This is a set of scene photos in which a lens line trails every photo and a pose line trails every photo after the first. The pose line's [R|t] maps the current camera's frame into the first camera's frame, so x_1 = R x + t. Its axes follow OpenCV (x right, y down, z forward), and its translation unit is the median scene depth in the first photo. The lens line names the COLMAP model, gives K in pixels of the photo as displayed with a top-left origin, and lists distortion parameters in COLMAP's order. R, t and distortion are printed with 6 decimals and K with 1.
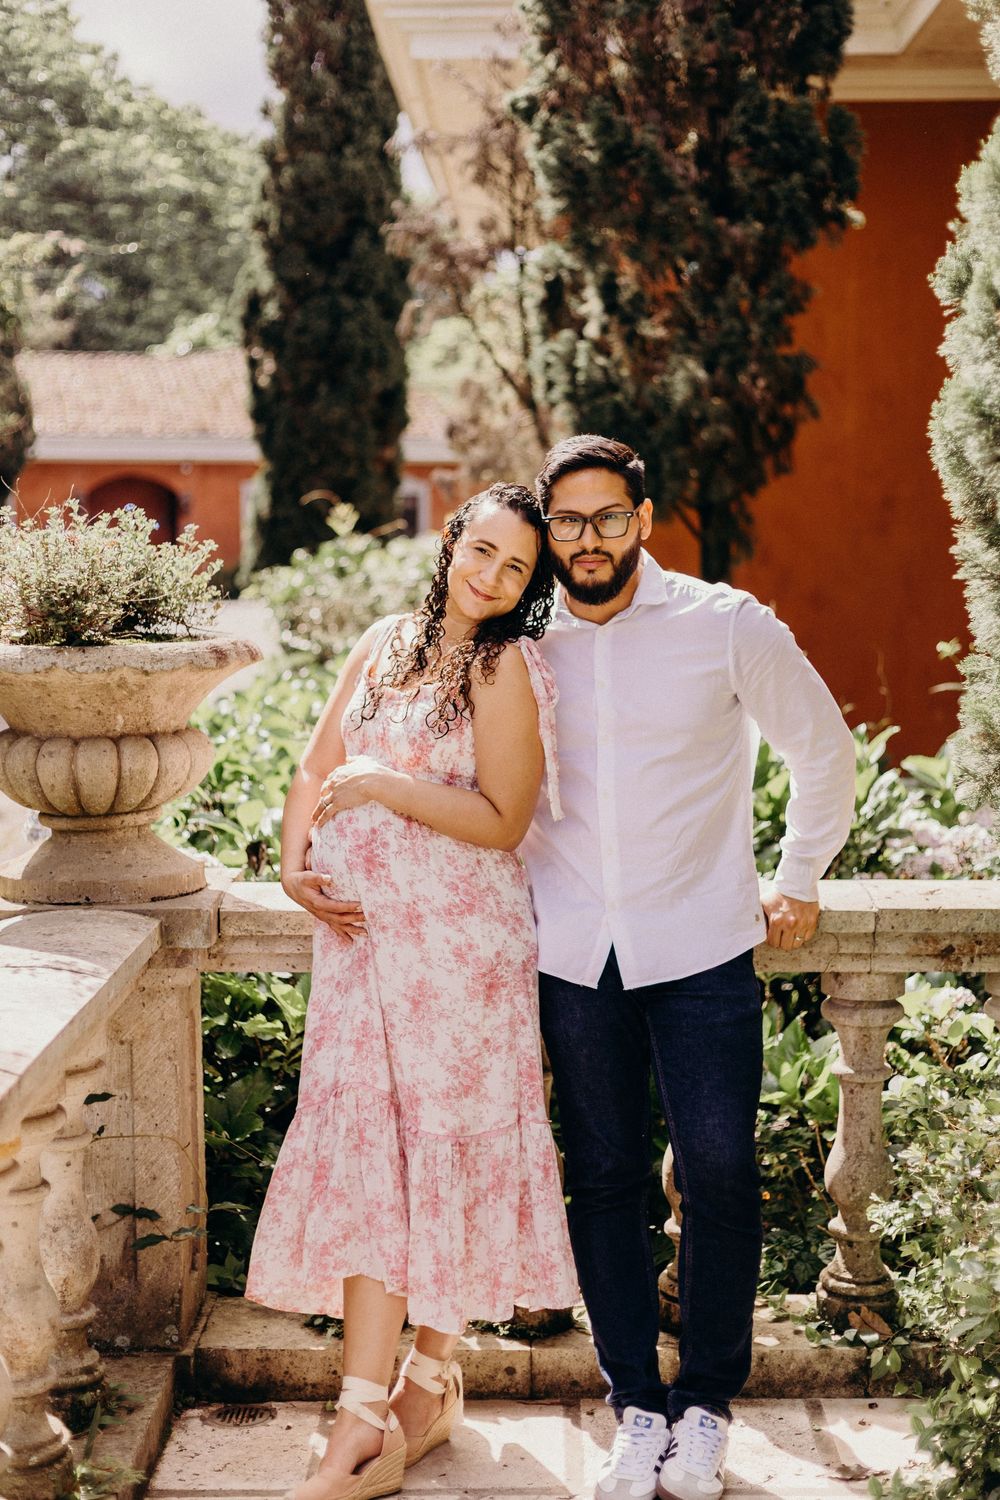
lens RADIAL K [[2247.3, 0, 499.6], [0, 2247.3, 718.7], [0, 0, 1]] dist [0.046598, 0.009250]
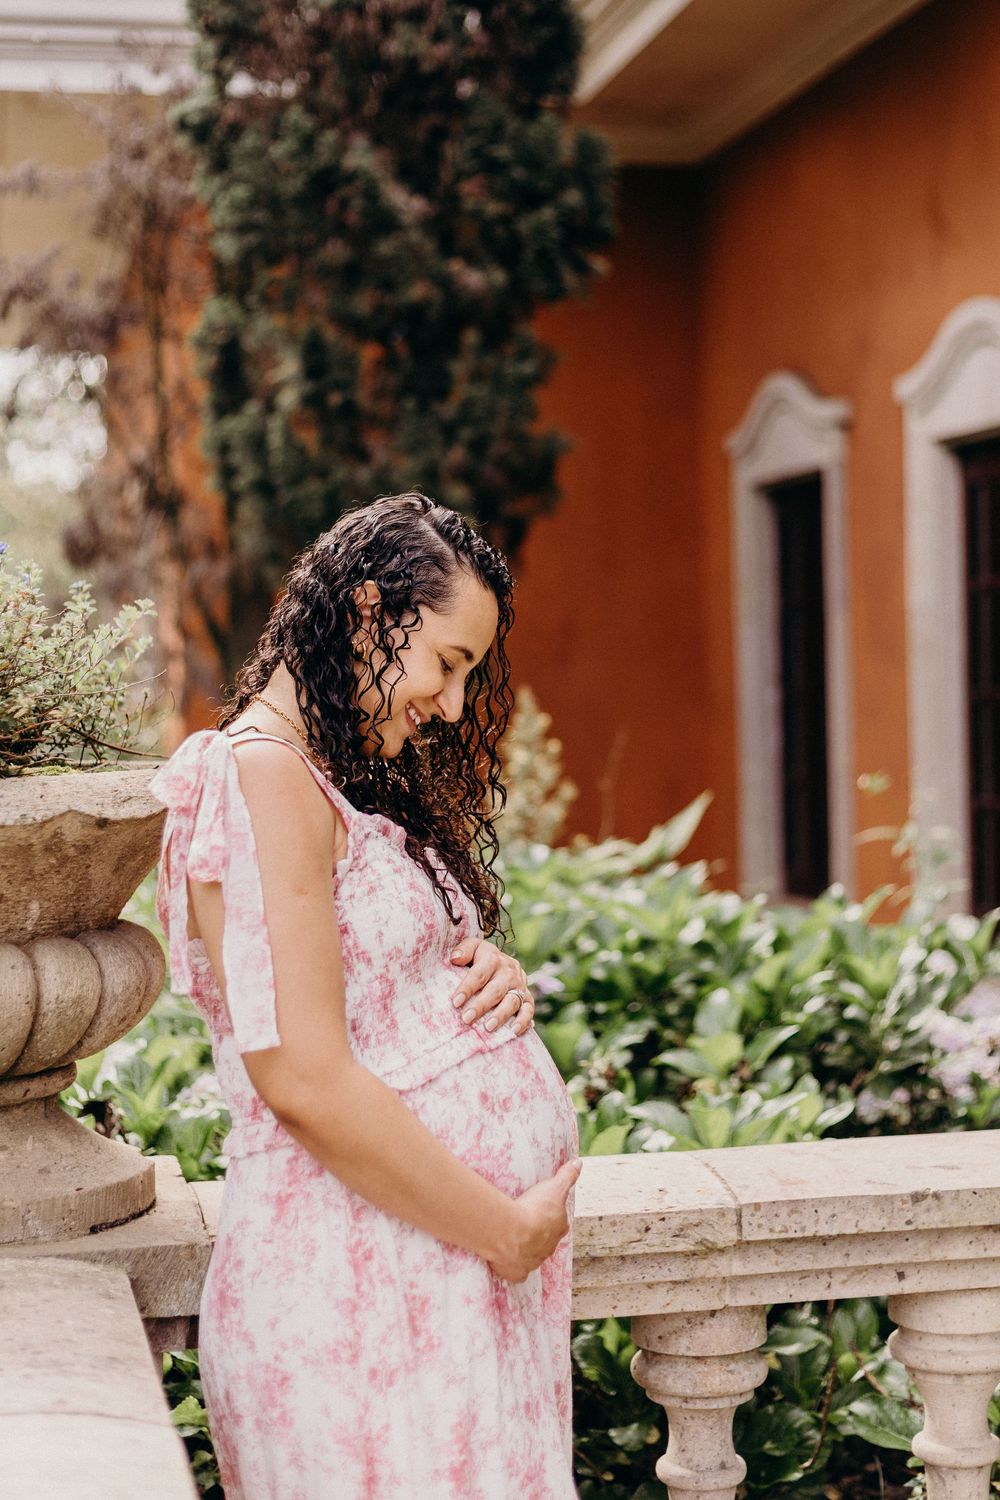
lens RADIAL K [[2526.4, 0, 453.1], [0, 2526.4, 751.8], [0, 0, 1]] dist [0.006041, 0.027623]
pose [[0.983687, -0.022697, 0.178451, -0.065526], [0.032908, 0.997973, -0.054473, -0.000407], [-0.176853, 0.059457, 0.982440, 0.133955]]
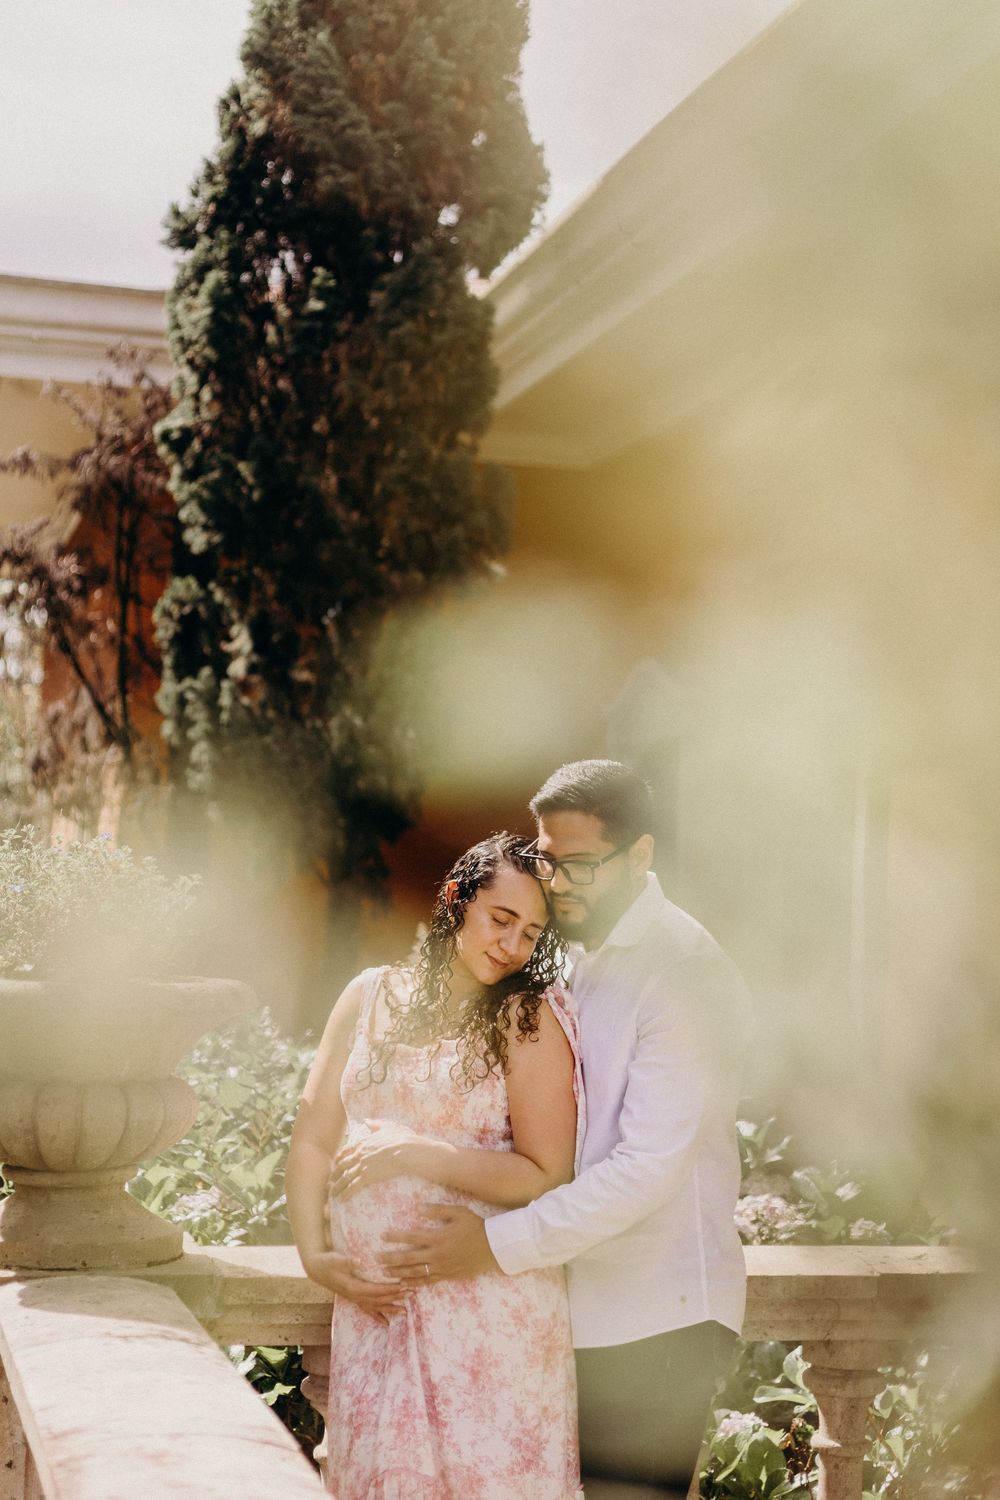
lens RADIAL K [[2399.9, 0, 498.4], [0, 2399.9, 708.7], [0, 0, 1]] dist [0.019158, 0.002917]
pose [[0.969842, 0.054419, 0.237582, -0.097684], [-0.016944, 0.987451, -0.157012, 0.002852], [-0.243145, 0.148252, 0.958594, -0.004905]]
